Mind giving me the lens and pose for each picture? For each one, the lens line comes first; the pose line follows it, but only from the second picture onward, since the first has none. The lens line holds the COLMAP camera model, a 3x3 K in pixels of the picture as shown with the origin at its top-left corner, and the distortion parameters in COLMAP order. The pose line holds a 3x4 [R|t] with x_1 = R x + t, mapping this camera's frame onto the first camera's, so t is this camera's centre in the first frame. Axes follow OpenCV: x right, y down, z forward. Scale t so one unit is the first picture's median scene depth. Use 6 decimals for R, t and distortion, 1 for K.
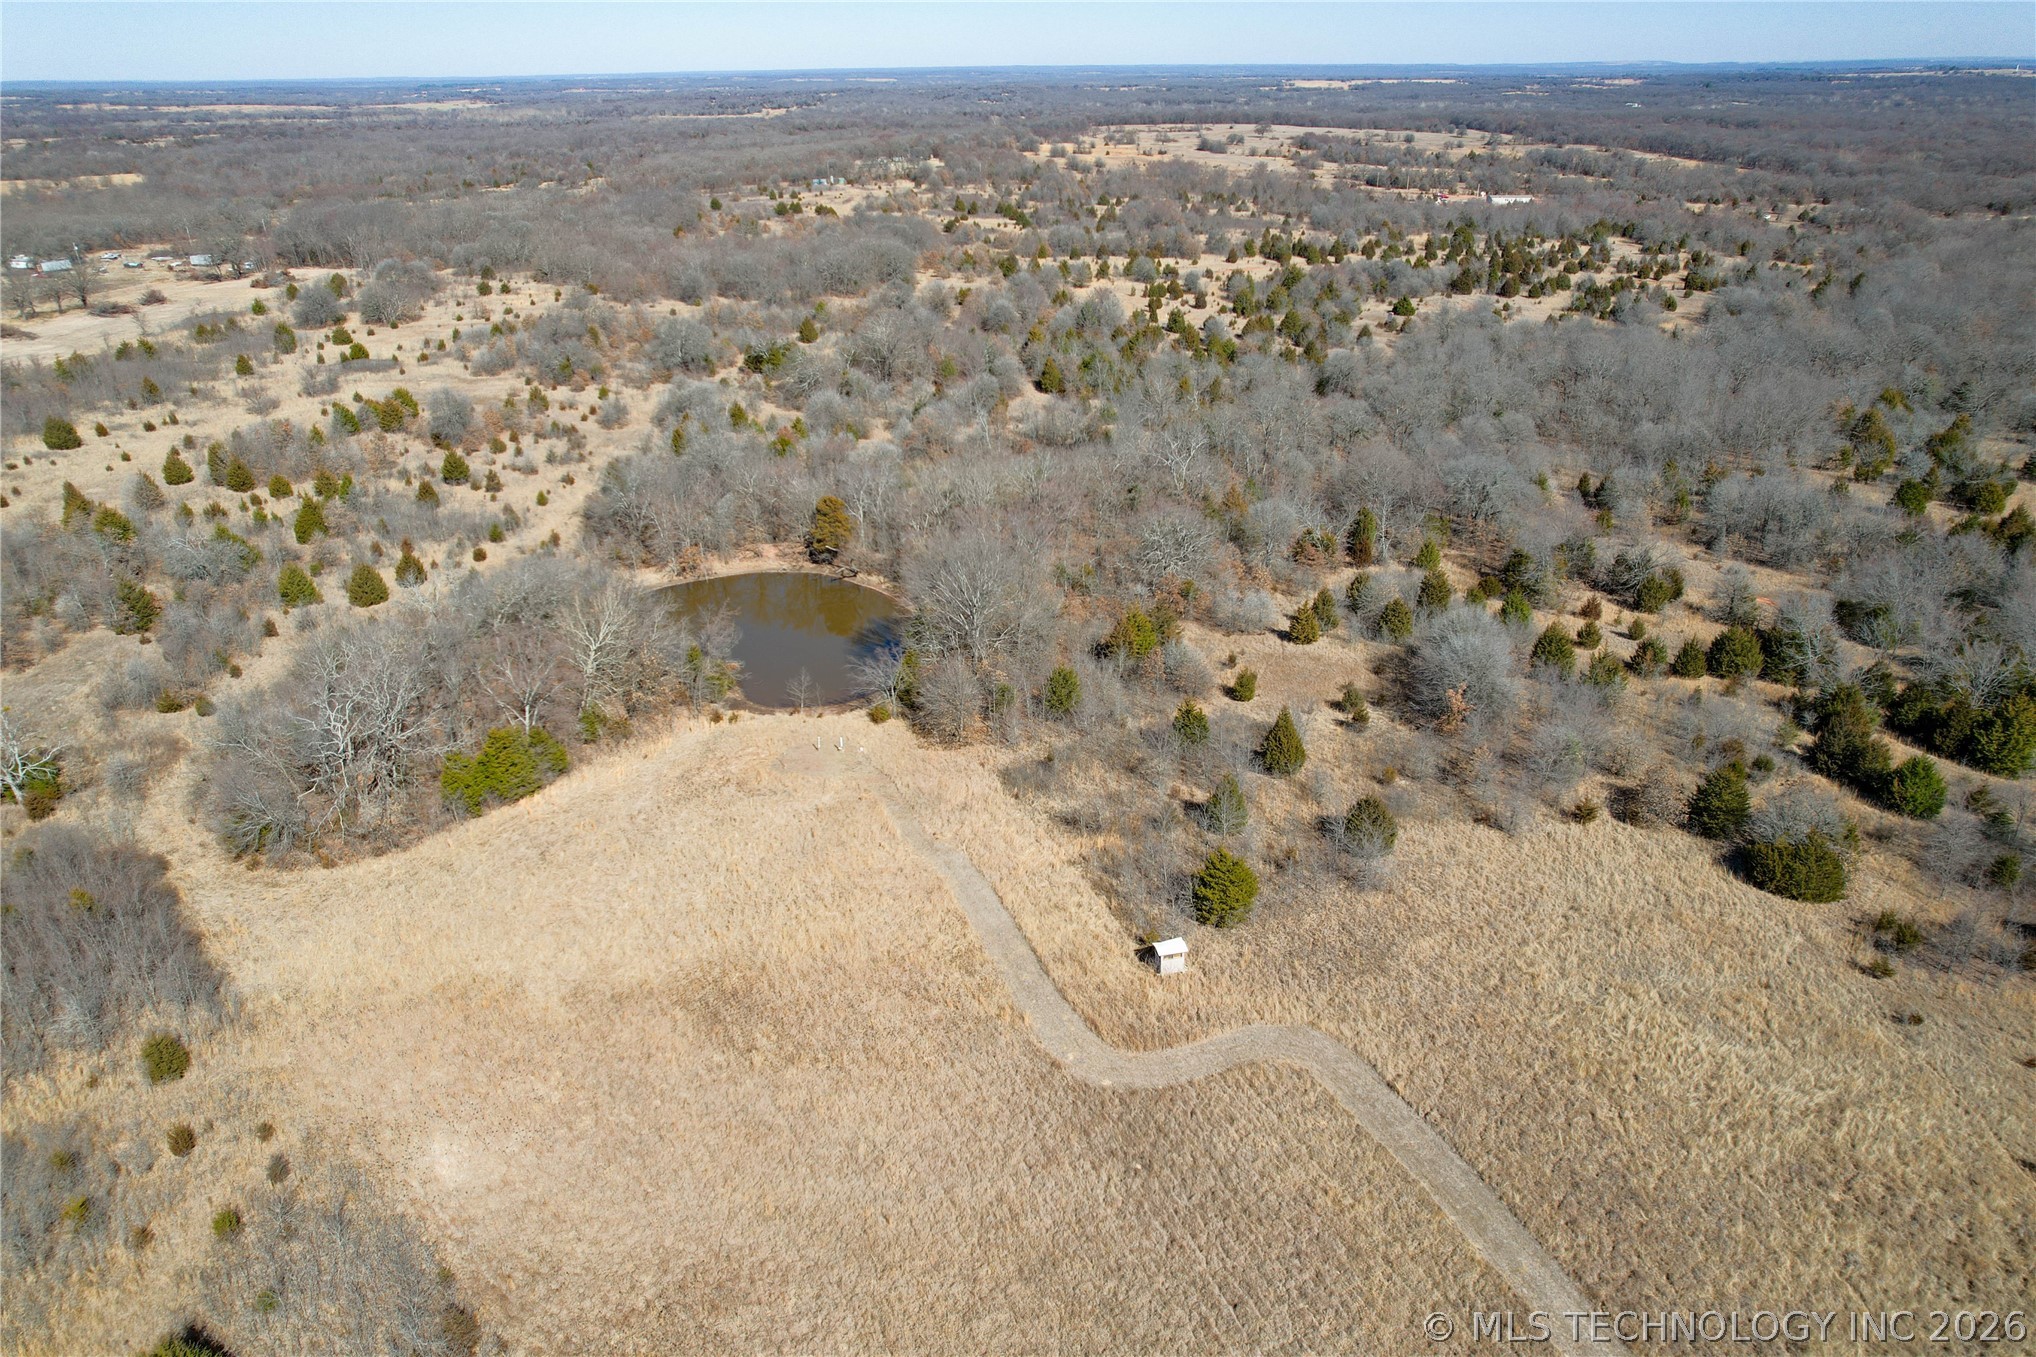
lens RADIAL K [[1255.7, 0, 1019.1], [0, 1255.7, 680.5], [0, 0, 1]] dist [-0.016044, 0.007495]
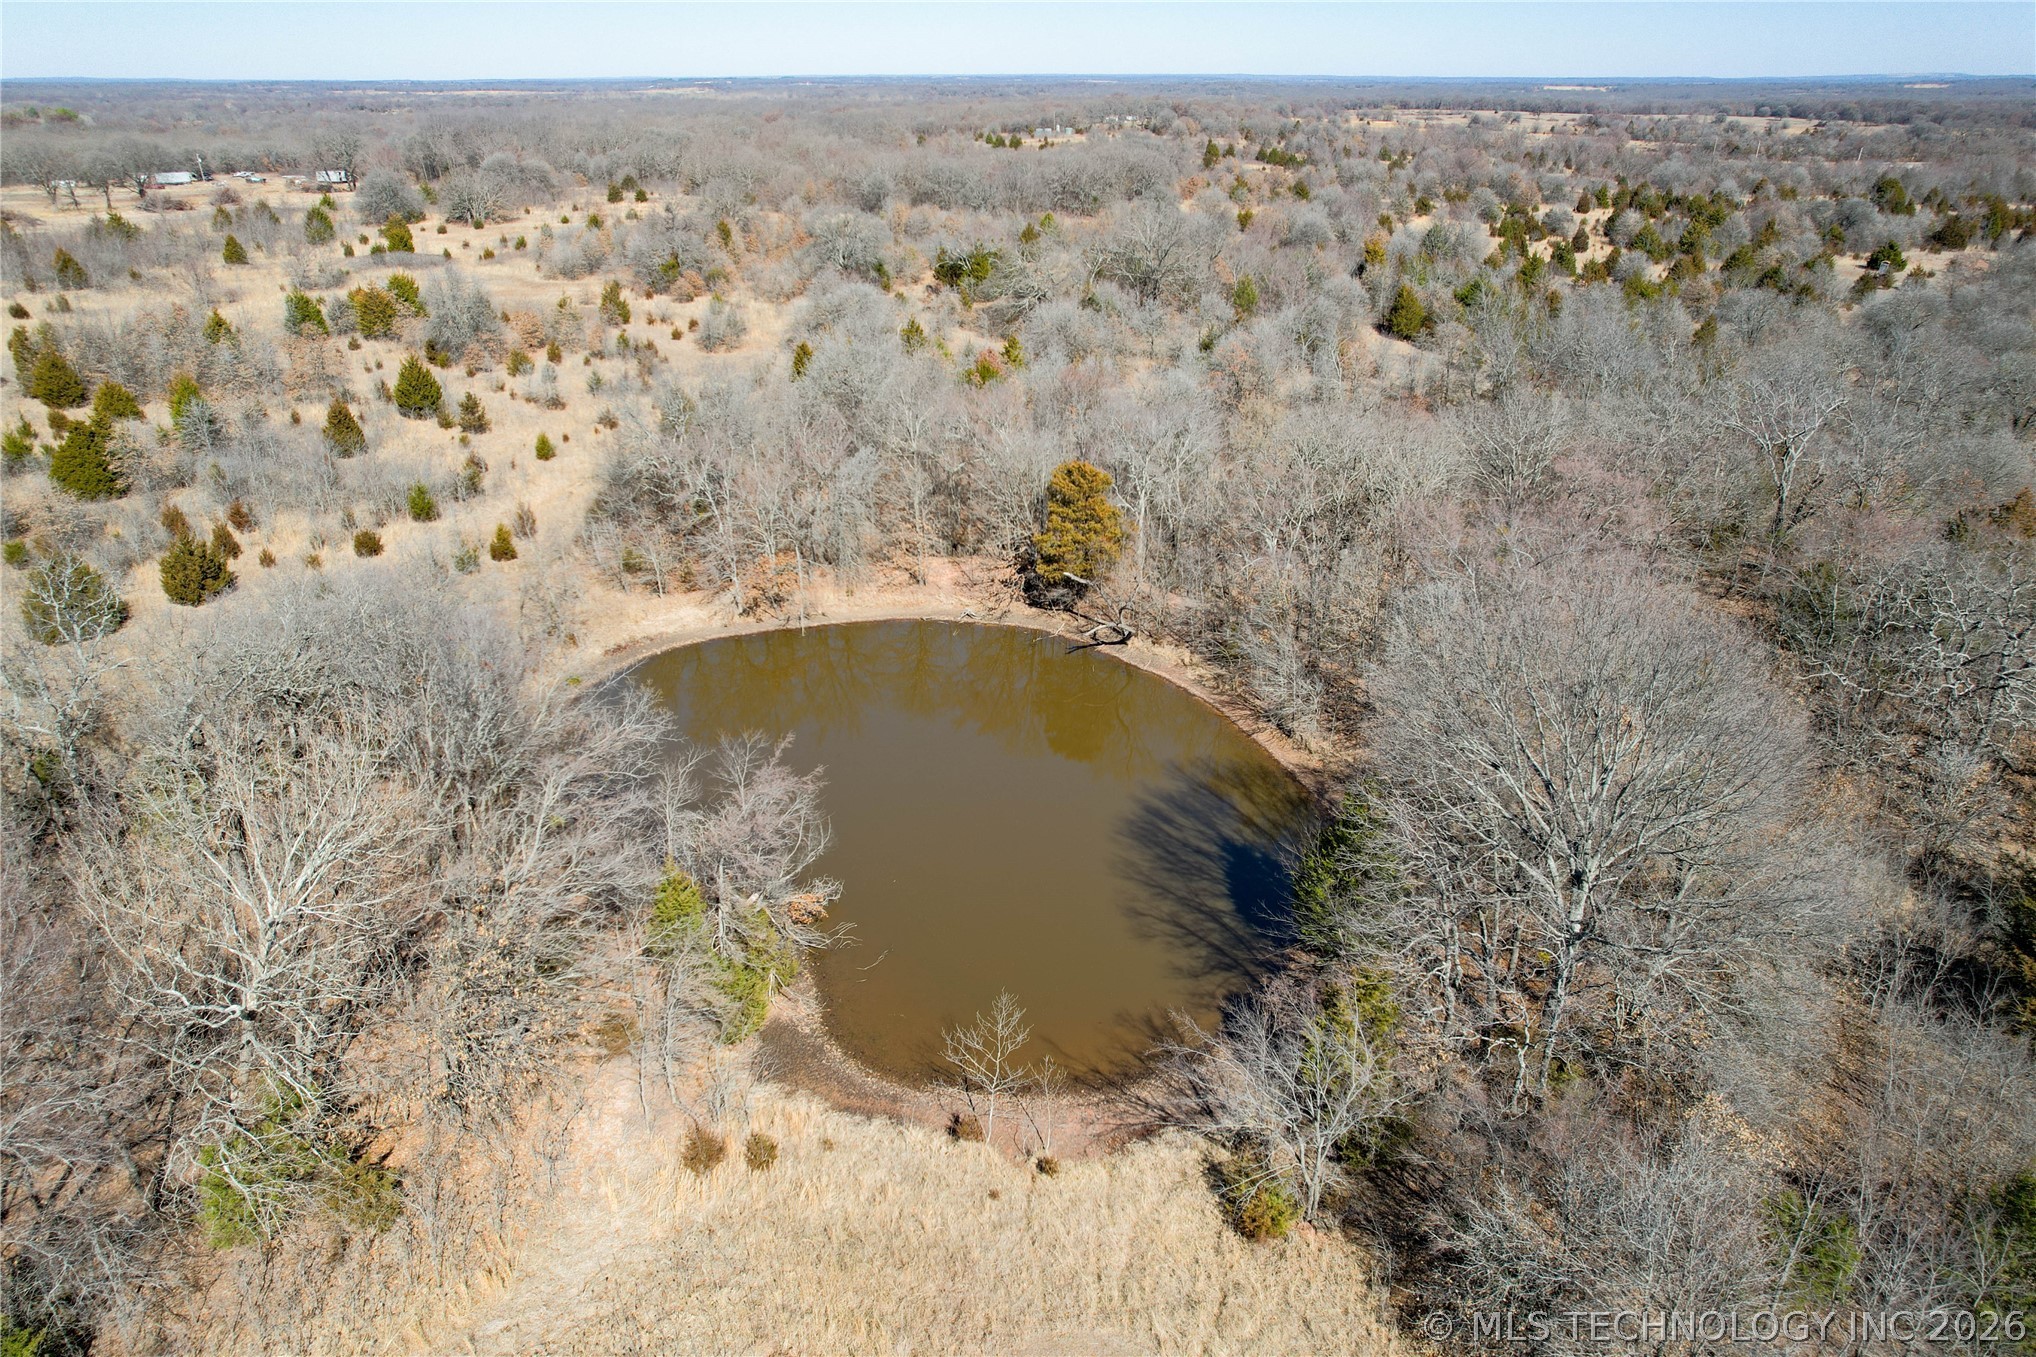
lens RADIAL K [[1255.7, 0, 1014.2], [0, 1255.7, 677.1], [0, 0, 1]] dist [-0.016044, 0.007495]
pose [[0.986885, 0.075173, -0.142857, -0.069575], [-0.076452, 0.997067, -0.003476, -0.044461], [0.142176, 0.014352, 0.989737, 0.368341]]
